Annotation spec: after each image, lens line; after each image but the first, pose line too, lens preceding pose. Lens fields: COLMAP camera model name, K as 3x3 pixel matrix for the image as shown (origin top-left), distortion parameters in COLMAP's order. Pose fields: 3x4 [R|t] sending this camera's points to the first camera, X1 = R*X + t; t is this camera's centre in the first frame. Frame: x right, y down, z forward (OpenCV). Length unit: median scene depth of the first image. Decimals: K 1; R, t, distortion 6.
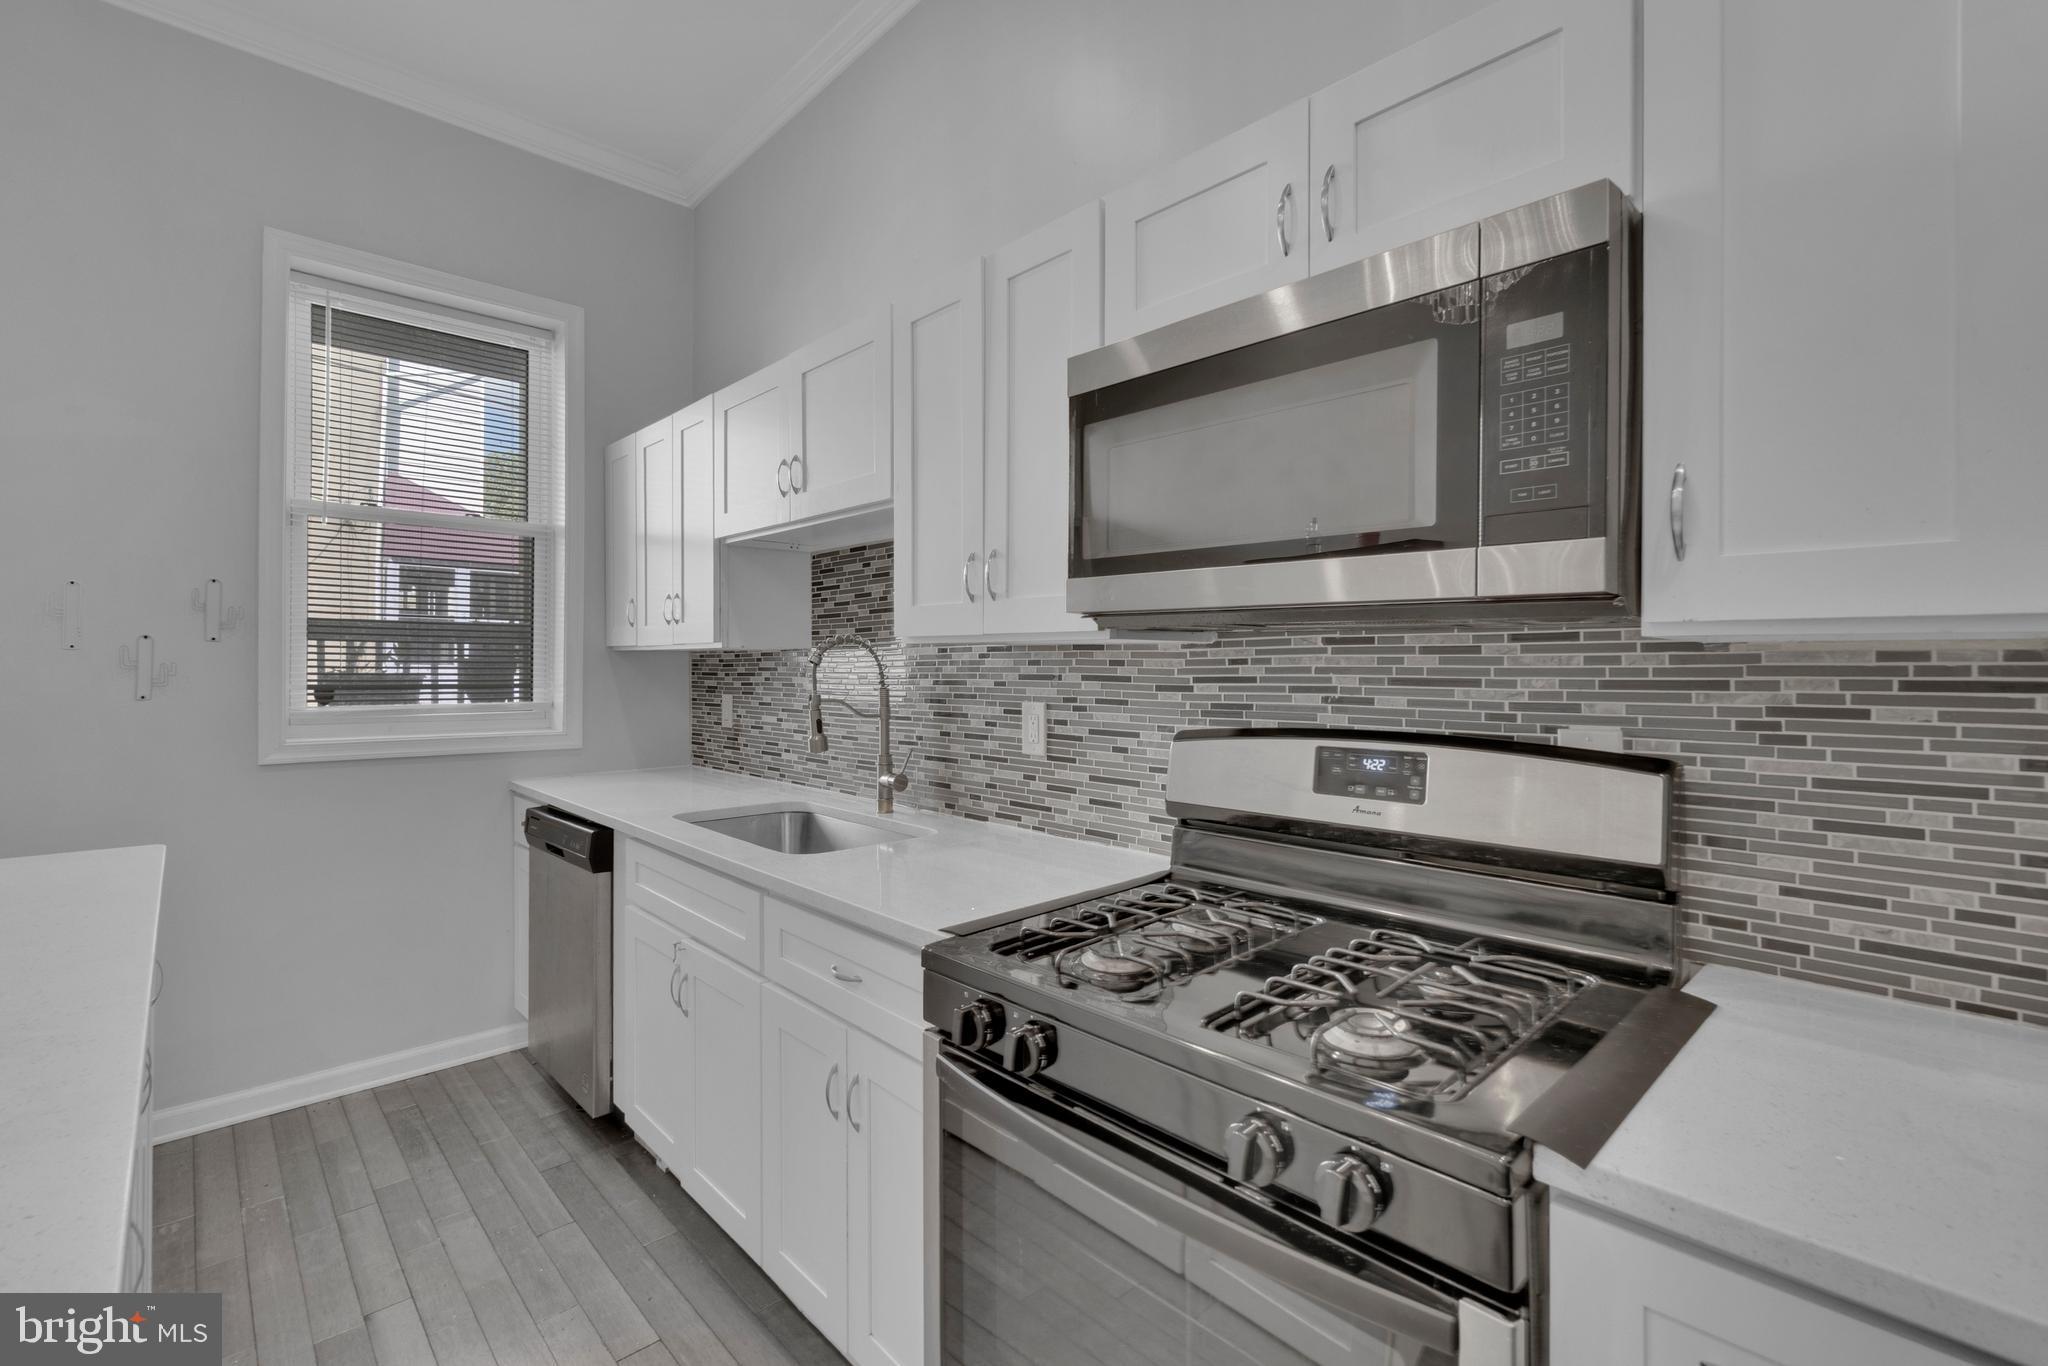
lens RADIAL K [[897.1, 0, 1027.6], [0, 897.1, 655.7], [0, 0, 1]] dist [-0.004101, -0.000683]
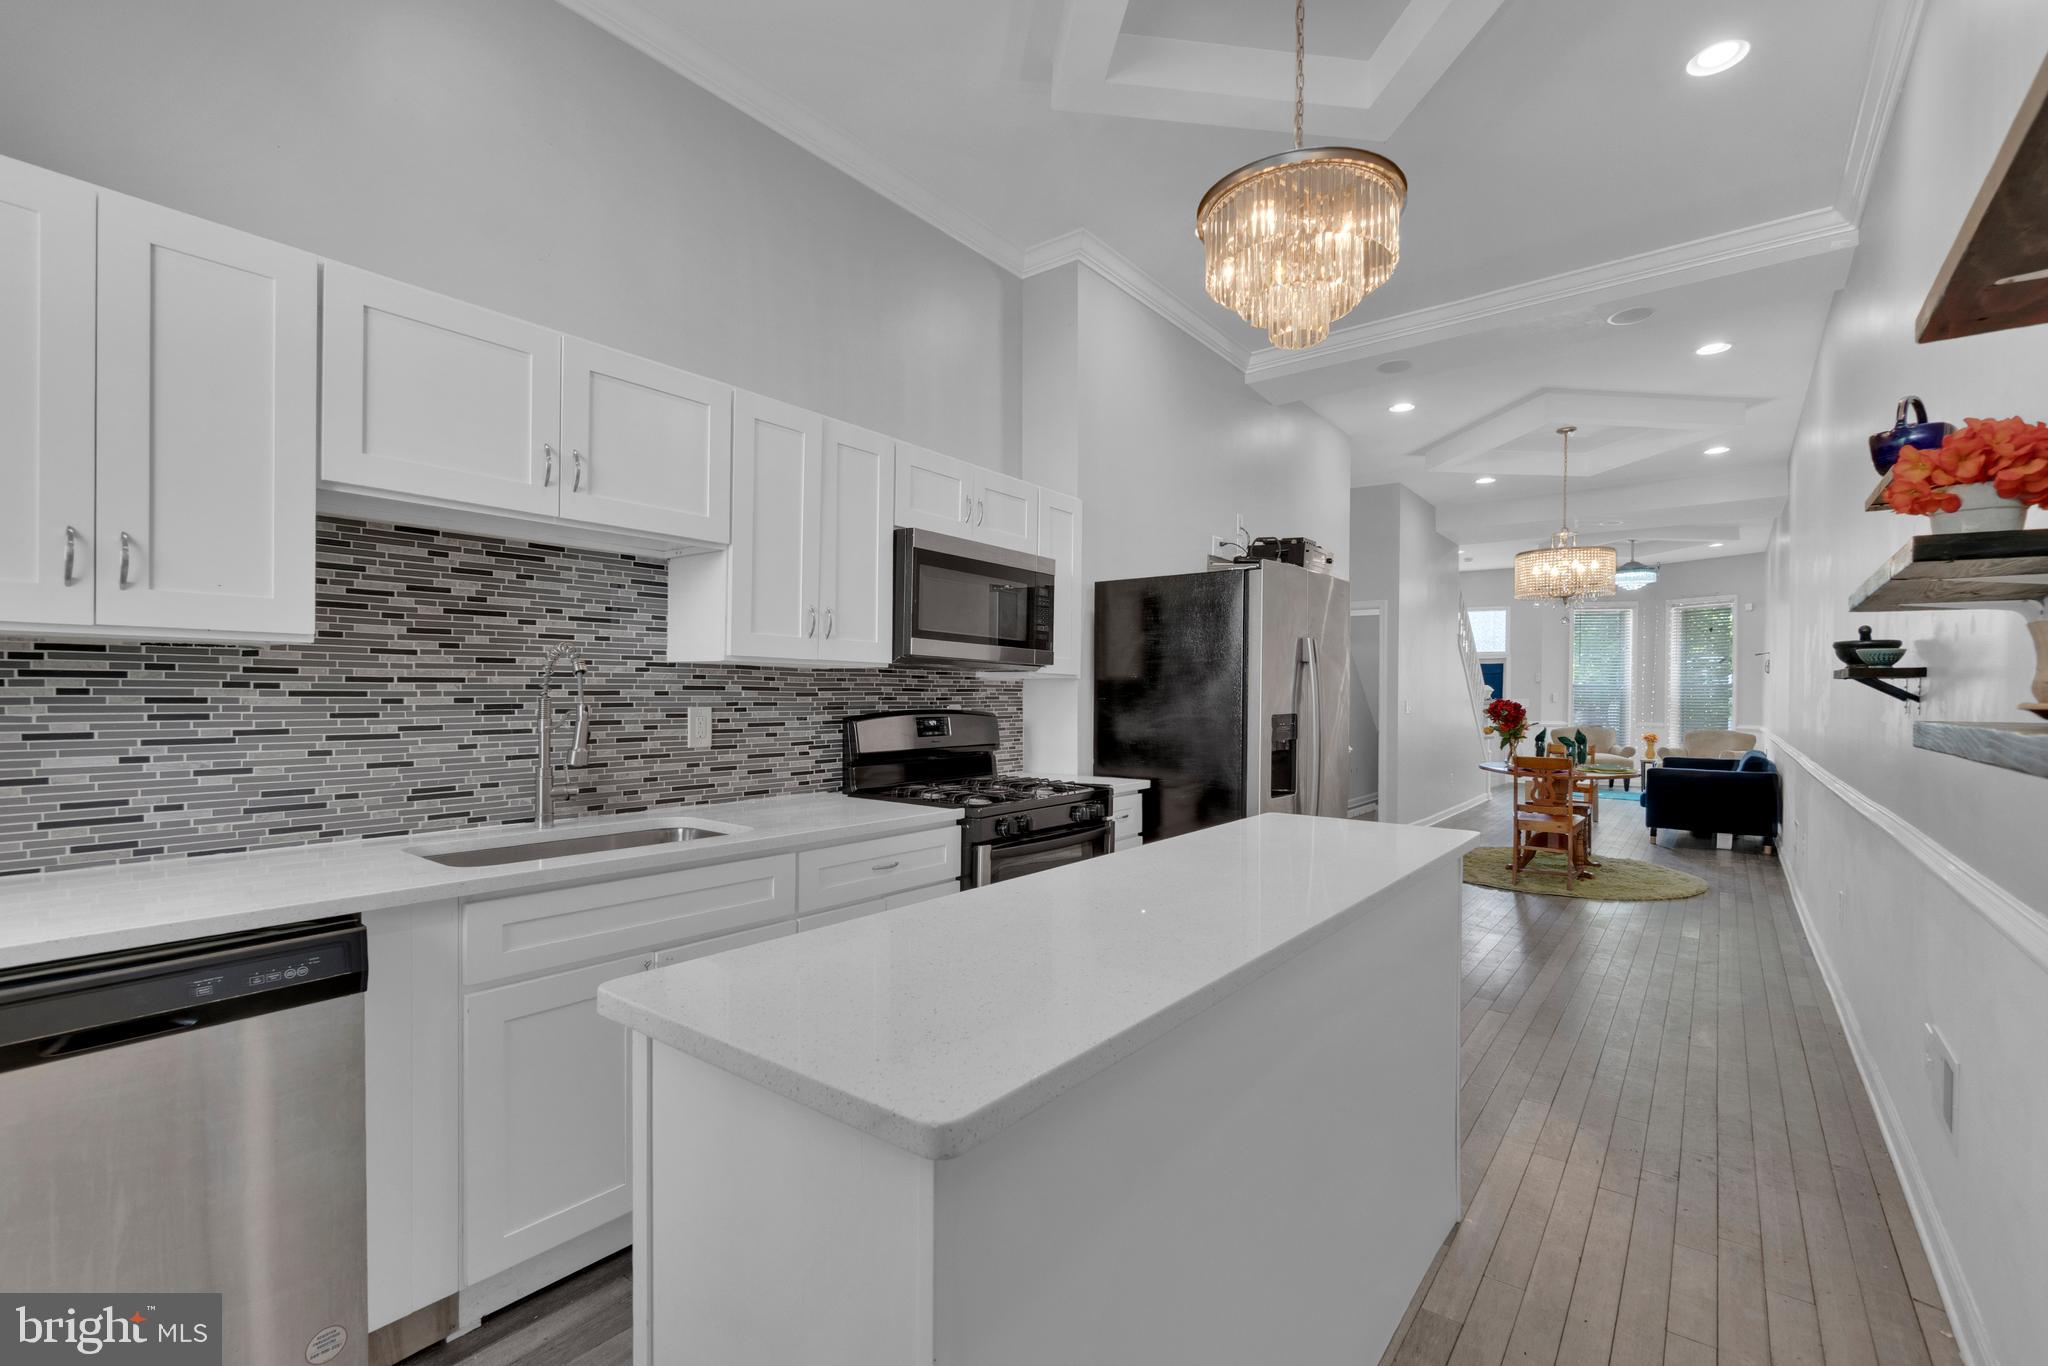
lens RADIAL K [[897.1, 0, 1033.0], [0, 897.1, 700.8], [0, 0, 1]] dist [-0.004101, -0.000683]
pose [[-0.160558, -0.009219, 0.986983, -1.399610], [-0.018165, 0.999815, 0.006384, 0.026171], [-0.986859, -0.016904, -0.160695, 0.747671]]
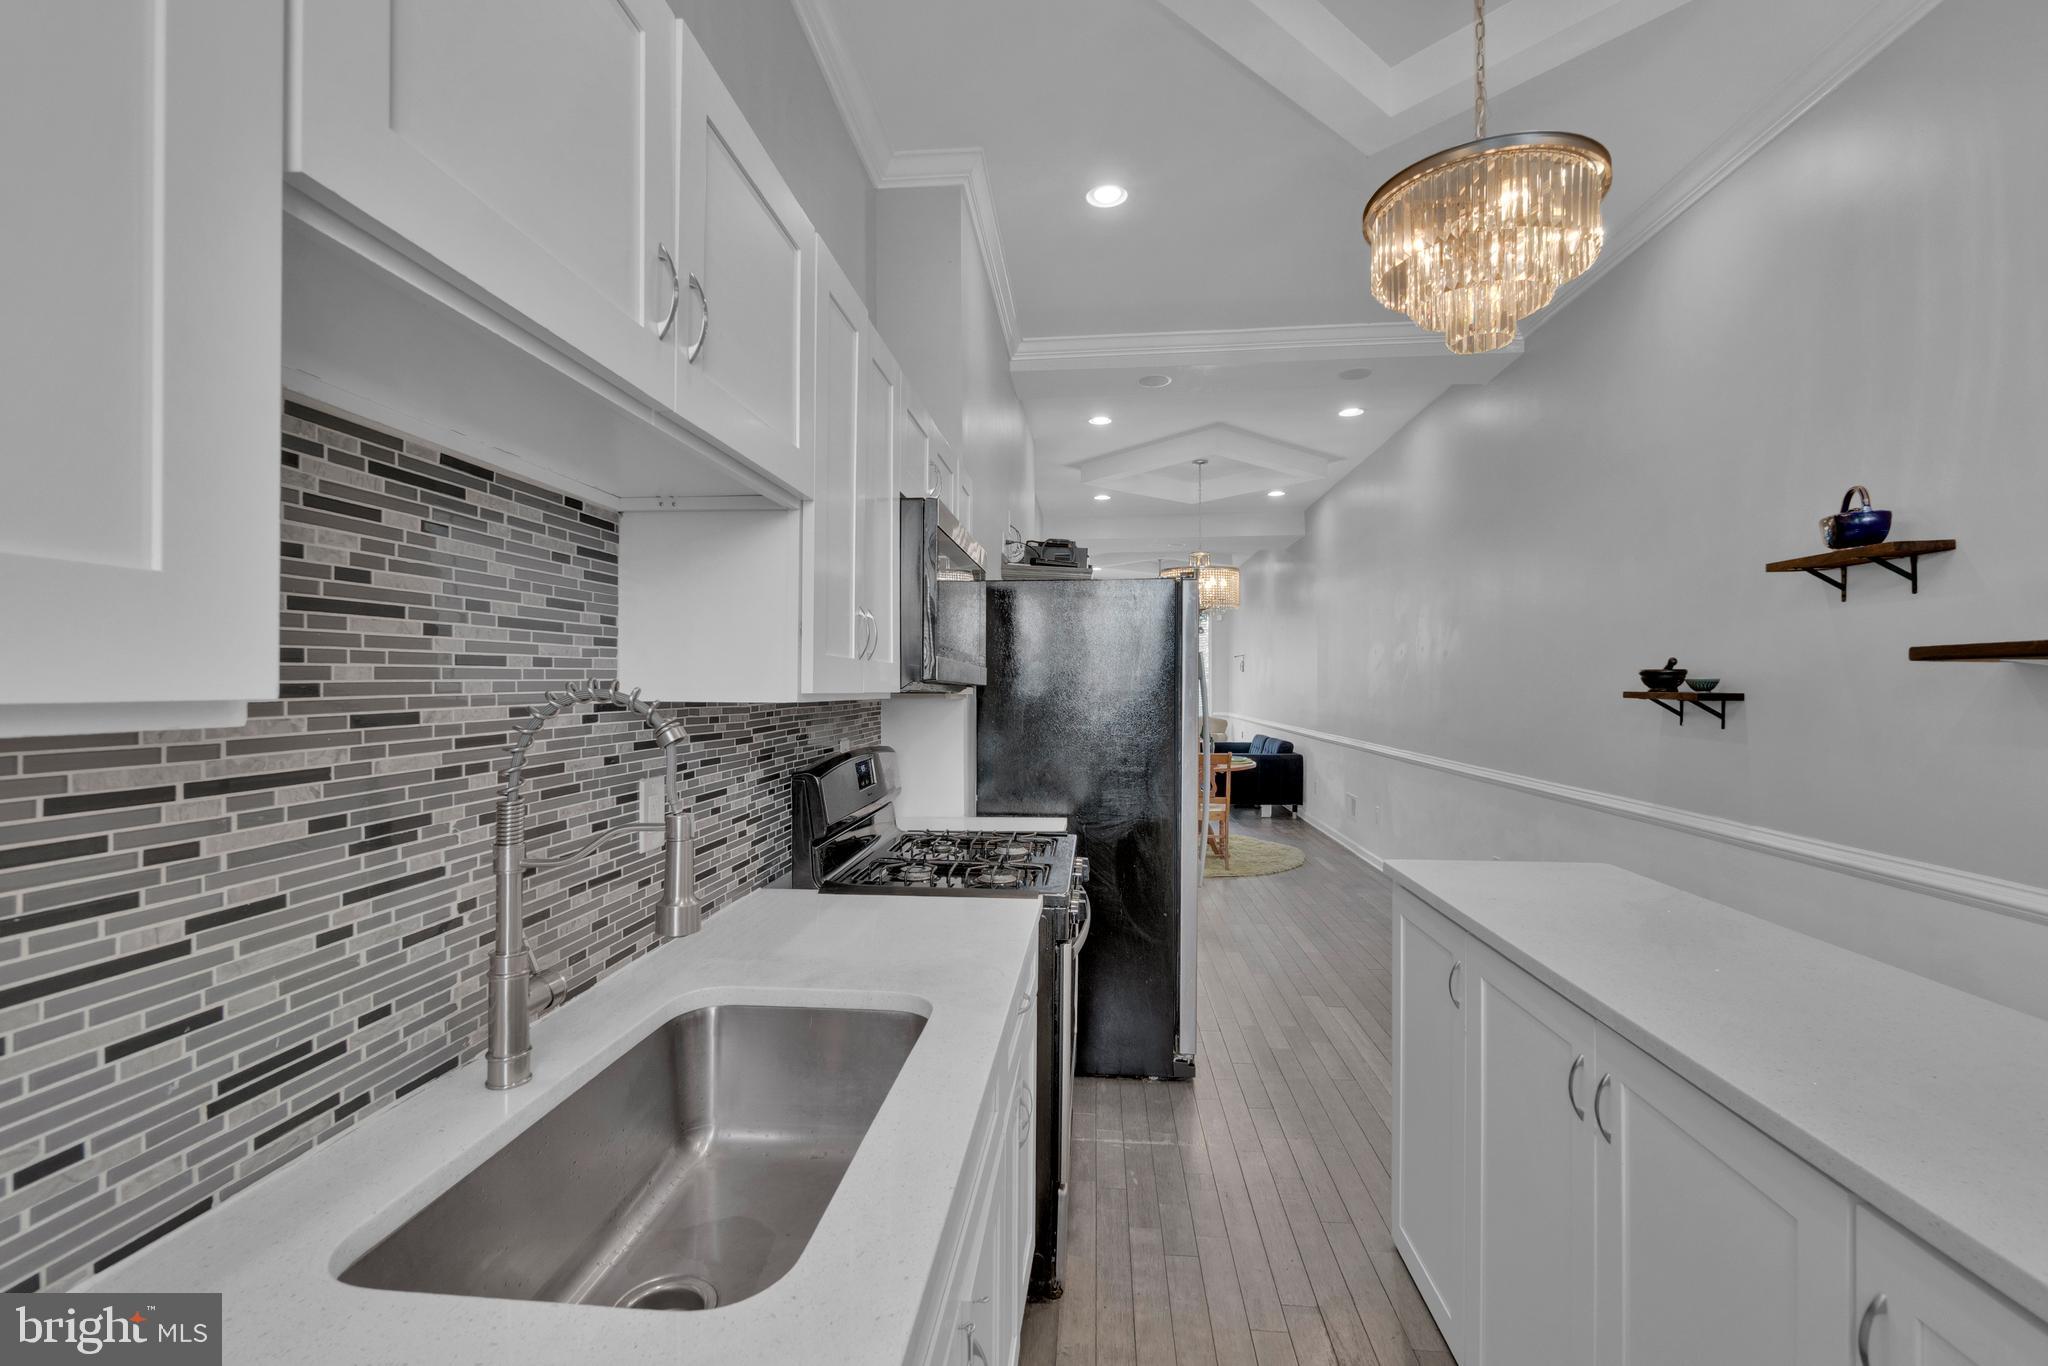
lens RADIAL K [[897.1, 0, 1027.0], [0, 897.1, 686.3], [0, 0, 1]] dist [-0.004101, -0.000683]
pose [[-0.668694, -0.001306, 0.743537, -0.769394], [-0.008241, 0.999950, -0.005655, -0.022981], [-0.743492, -0.009909, -0.668671, 1.296688]]
